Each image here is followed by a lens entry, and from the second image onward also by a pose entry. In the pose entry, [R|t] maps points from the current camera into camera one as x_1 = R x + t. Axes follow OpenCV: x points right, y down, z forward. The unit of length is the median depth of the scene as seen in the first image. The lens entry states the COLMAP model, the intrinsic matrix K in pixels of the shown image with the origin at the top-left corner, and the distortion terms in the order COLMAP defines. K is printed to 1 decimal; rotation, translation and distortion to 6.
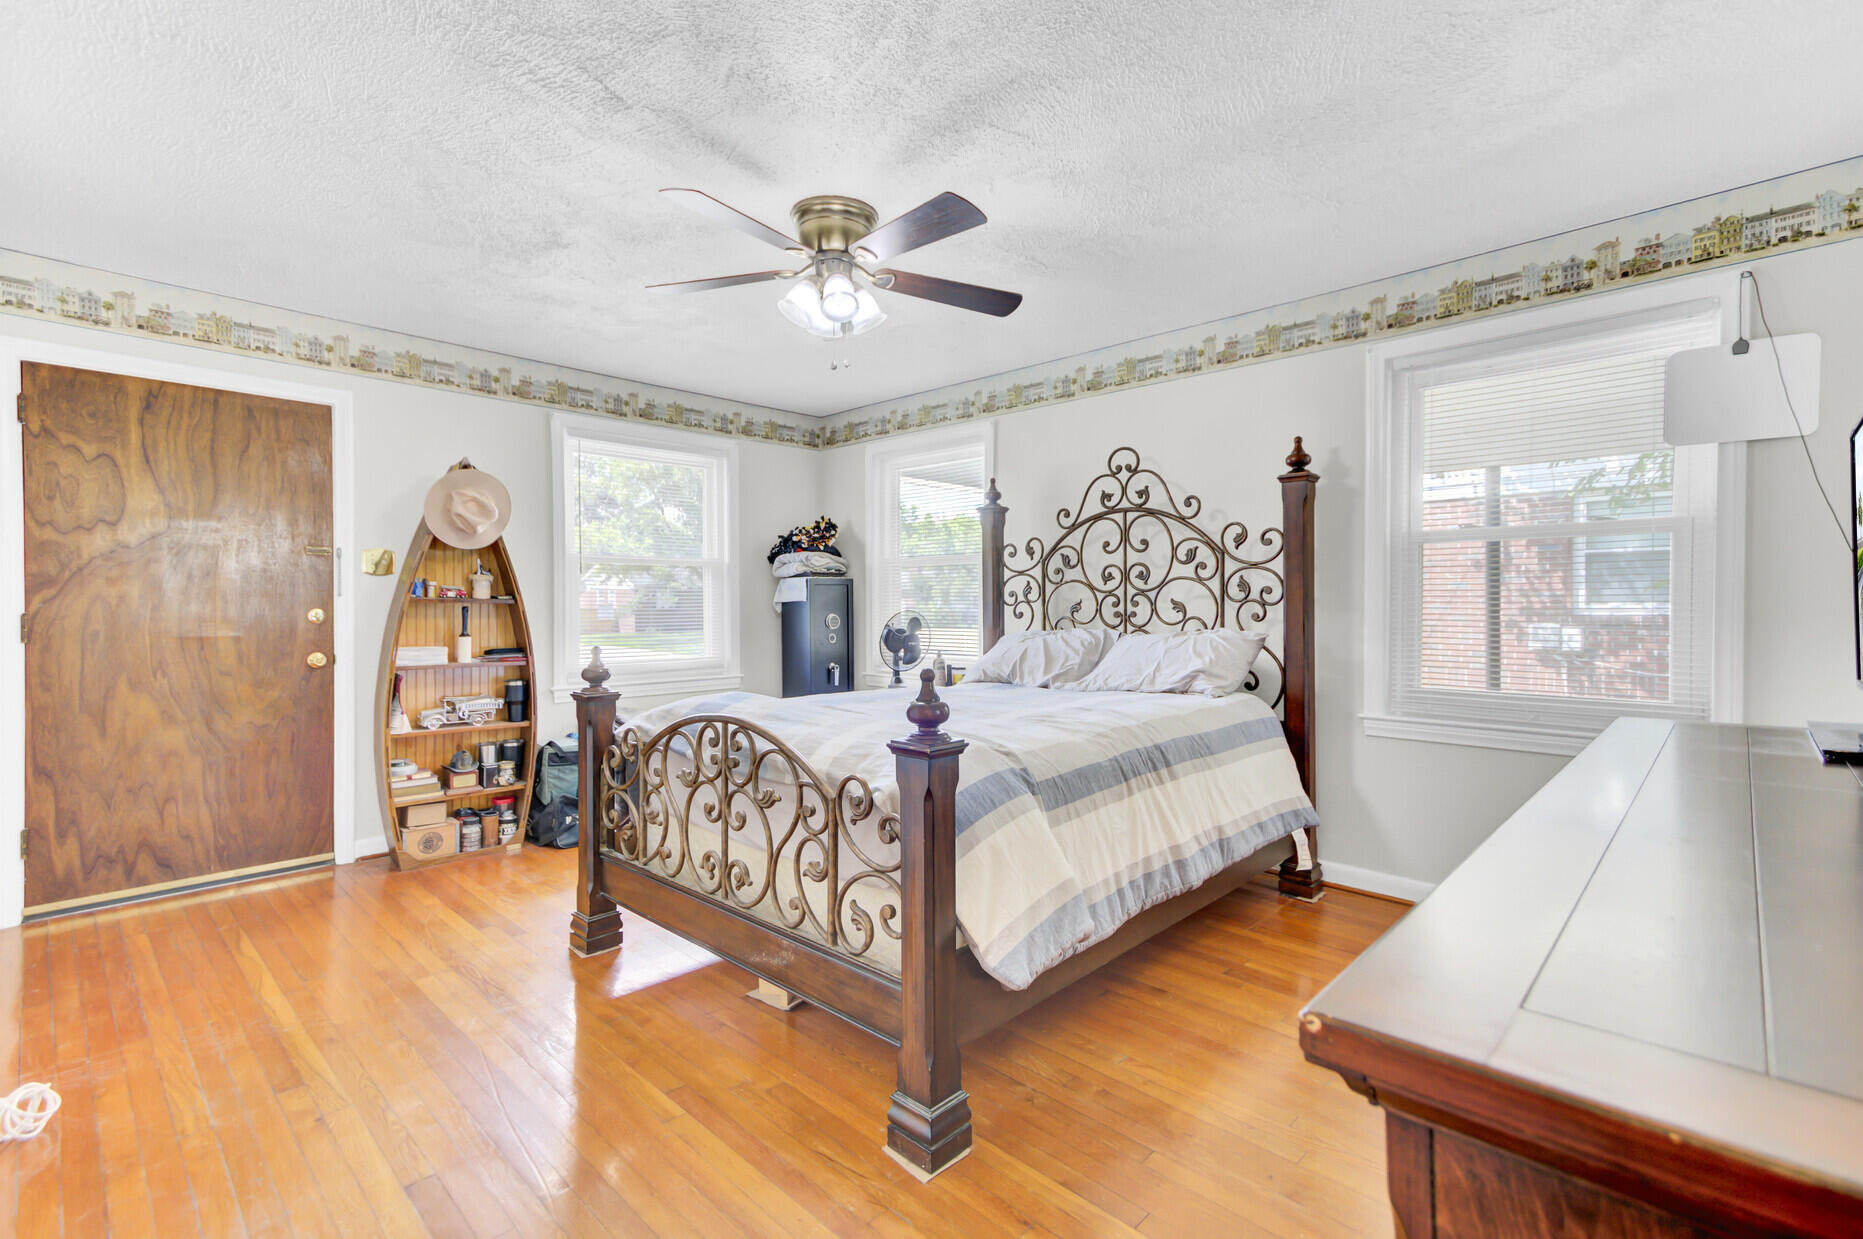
lens RADIAL K [[835.8, 0, 919.3], [0, 835.8, 609.6], [0, 0, 1]] dist [0.016528, -0.000470]
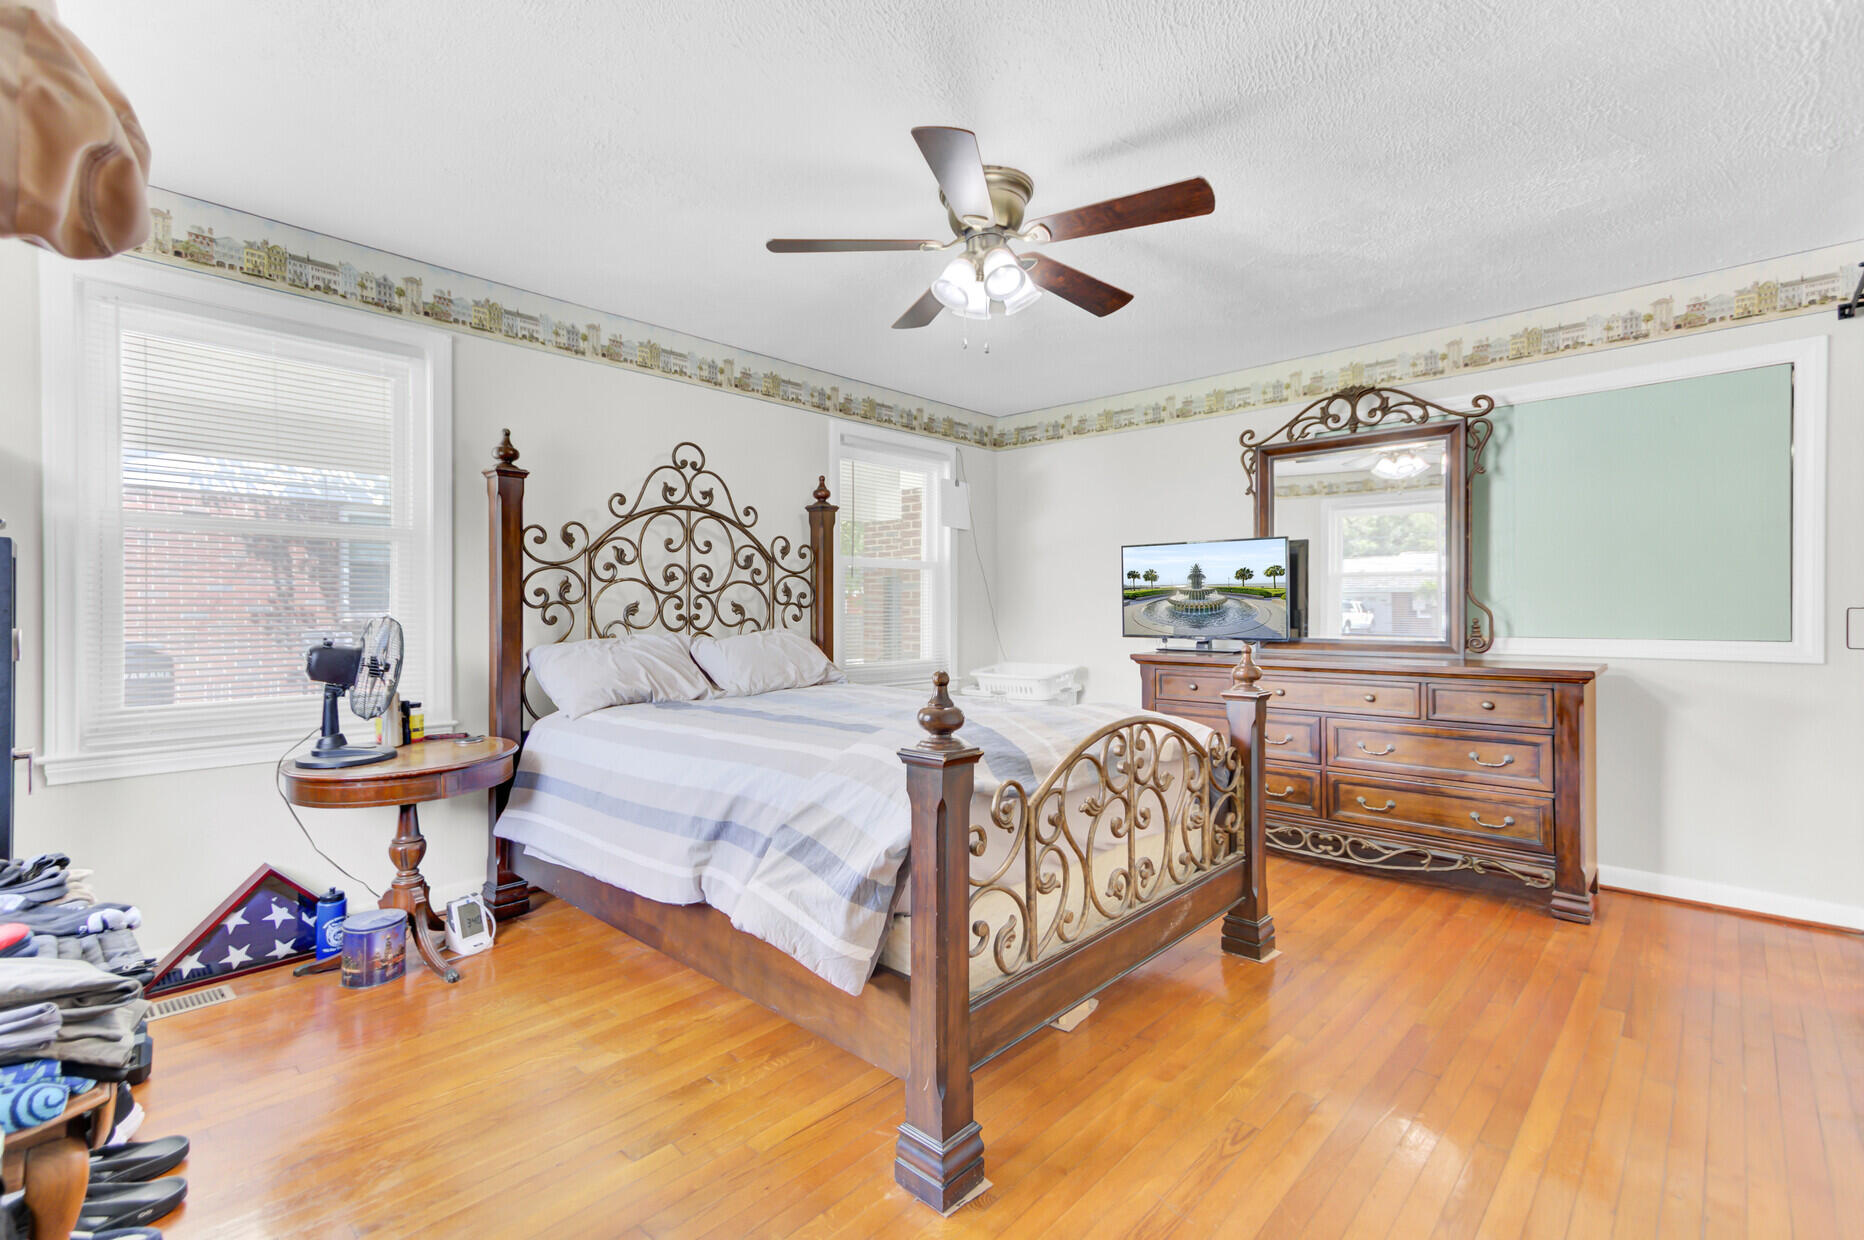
lens RADIAL K [[836.3, 0, 919.8], [0, 836.3, 610.1], [0, 0, 1]] dist [0.016528, -0.000470]
pose [[-0.005976, -0.001093, 0.999982, -0.718438], [0.006293, 0.999980, 0.001131, -0.001686], [-0.999962, 0.006300, -0.005969, 0.745449]]
